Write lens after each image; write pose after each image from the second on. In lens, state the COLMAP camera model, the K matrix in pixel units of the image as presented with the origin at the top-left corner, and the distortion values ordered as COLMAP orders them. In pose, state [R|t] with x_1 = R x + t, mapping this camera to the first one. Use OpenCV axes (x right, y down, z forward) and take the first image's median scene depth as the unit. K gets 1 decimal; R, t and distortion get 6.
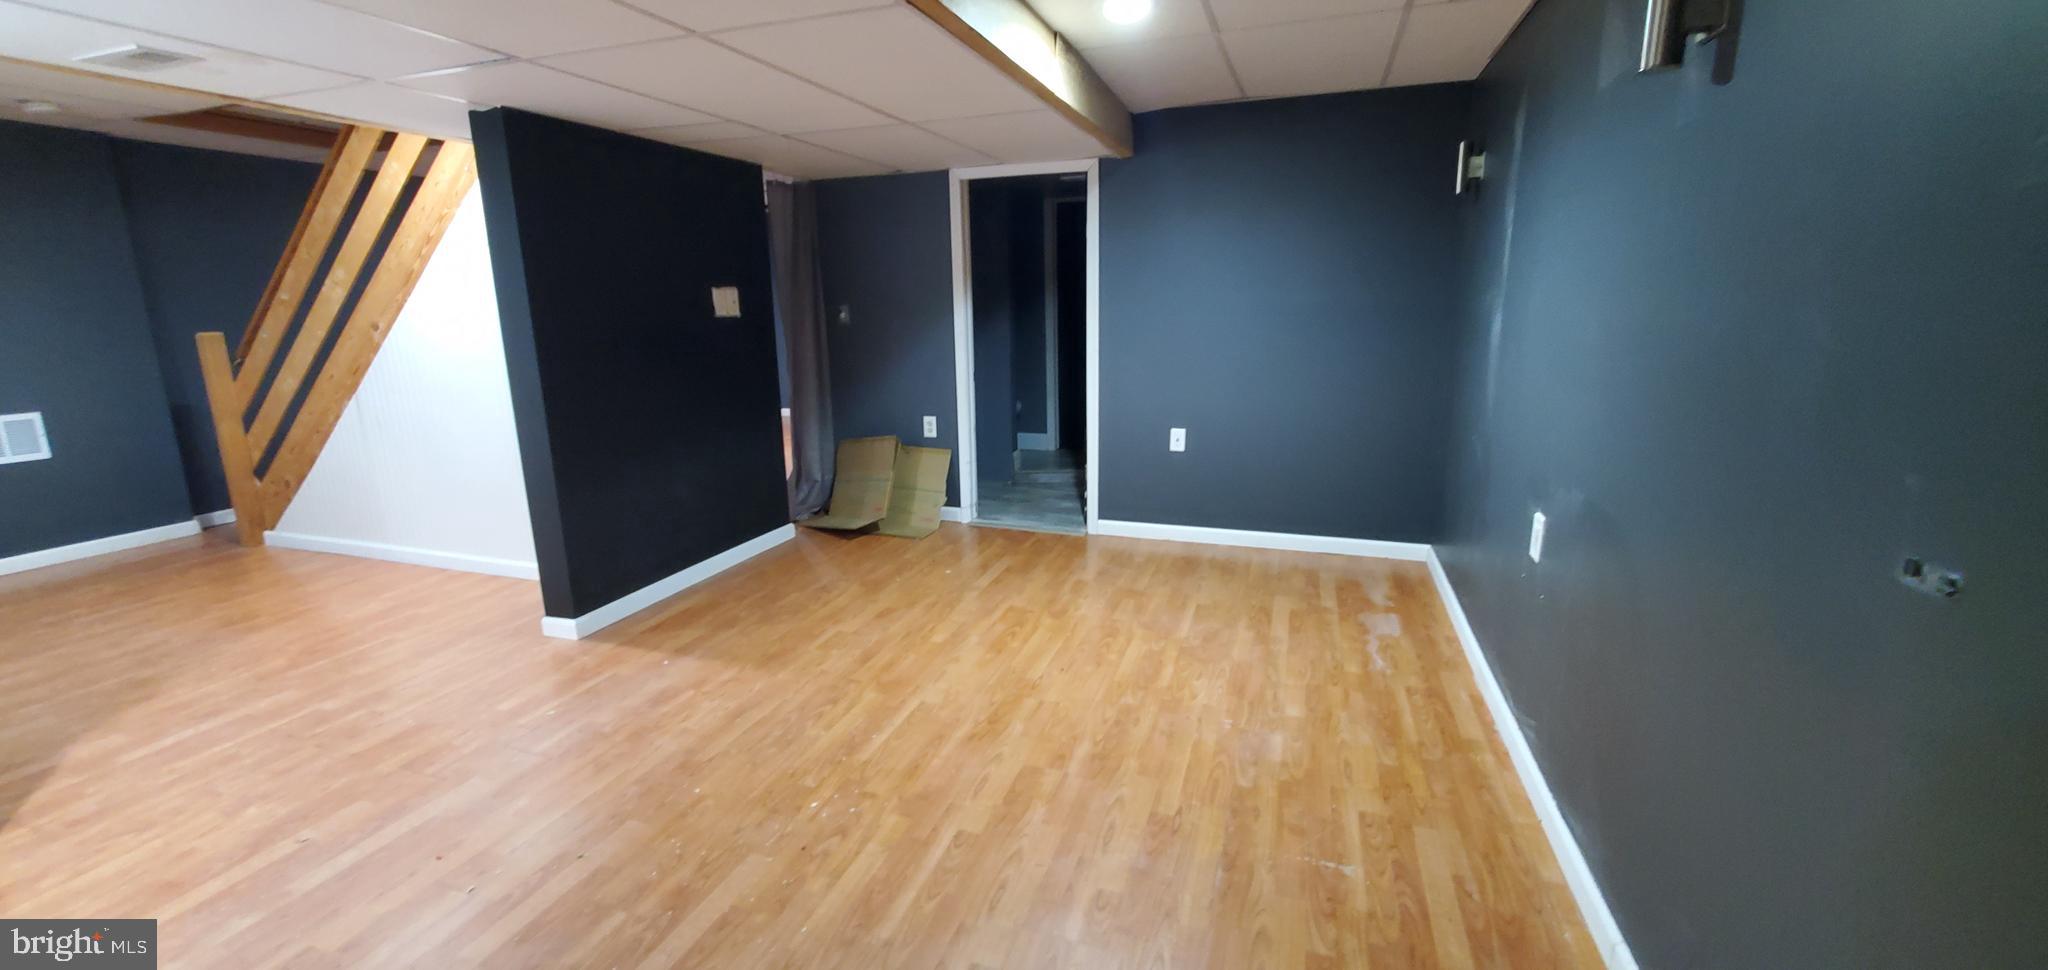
lens RADIAL K [[811.8, 0, 1024.0], [0, 811.8, 485.0], [0, 0, 1]] dist [-0.000831, -0.000141]
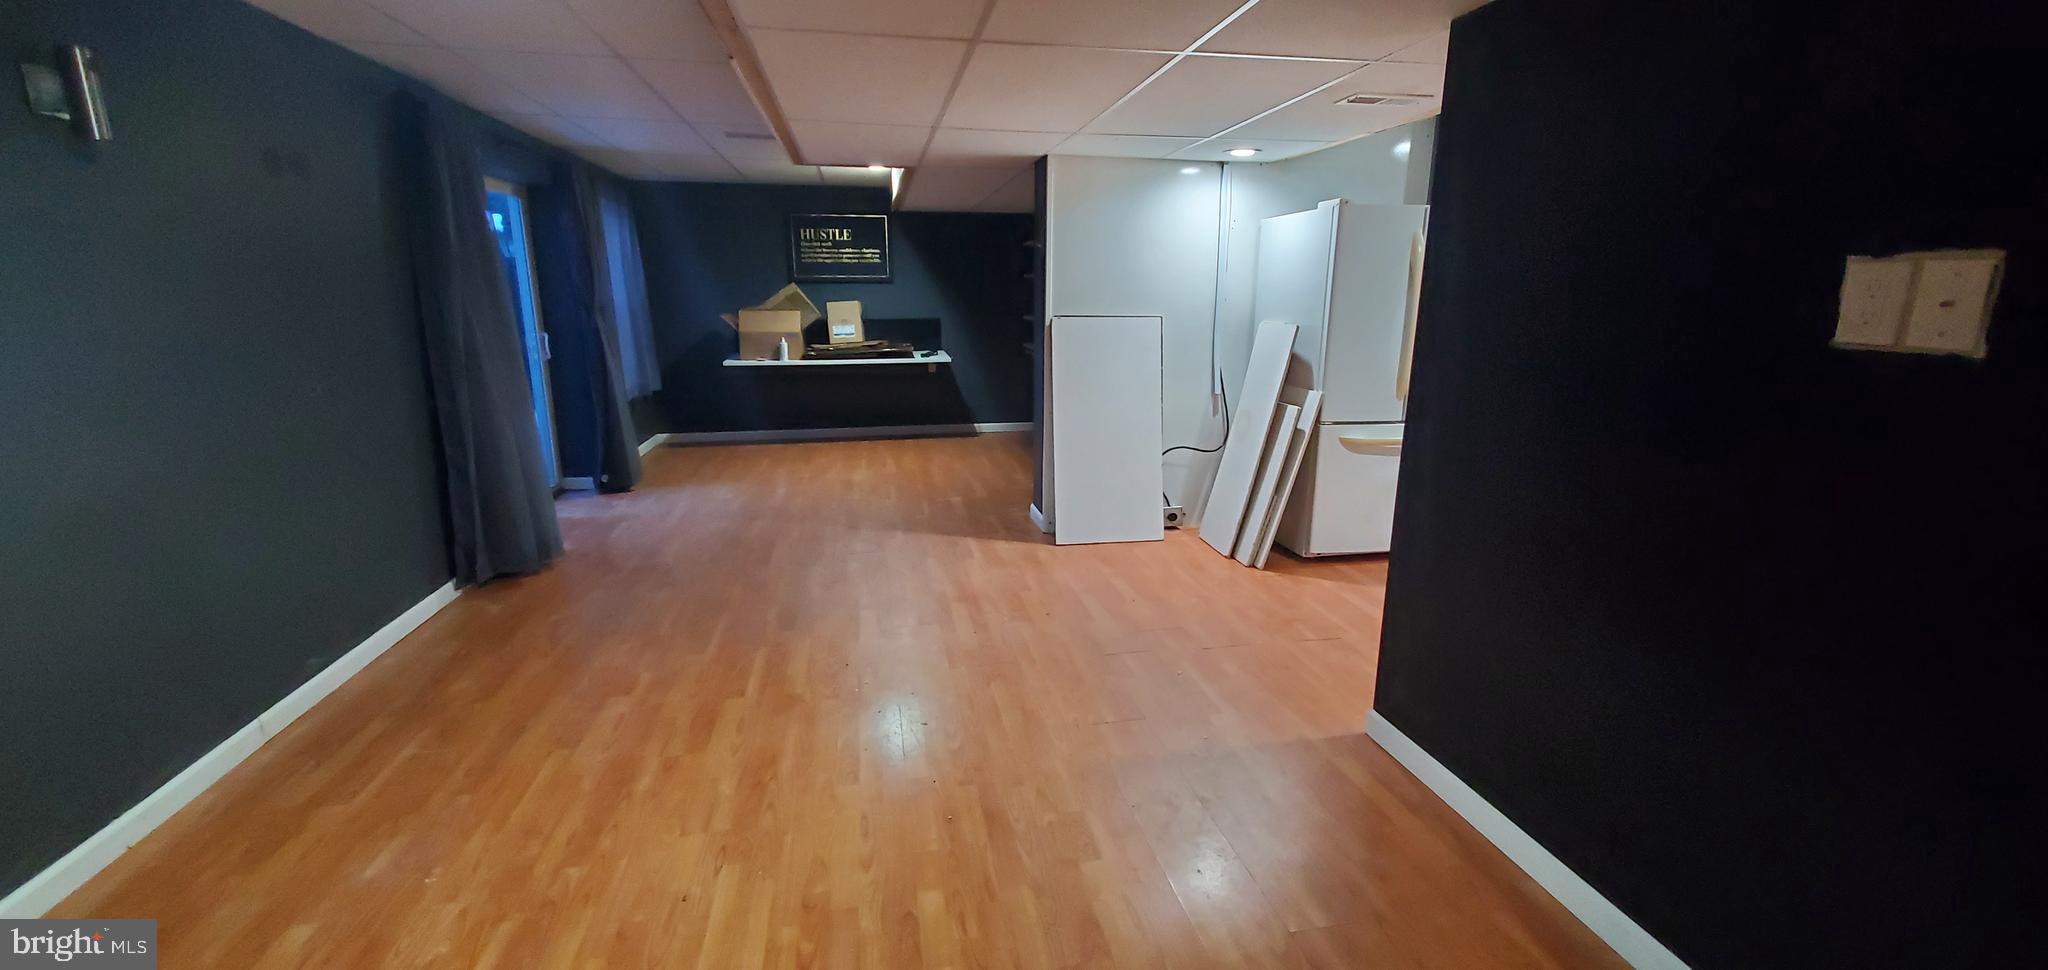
lens RADIAL K [[811.8, 0, 1024.0], [0, 811.8, 485.0], [0, 0, 1]] dist [-0.000831, -0.000141]
pose [[-0.868120, 0.131766, -0.478545, 0.096010], [-0.096877, 0.900598, 0.423720, -0.429402], [0.486809, 0.414200, -0.769062, 1.815843]]
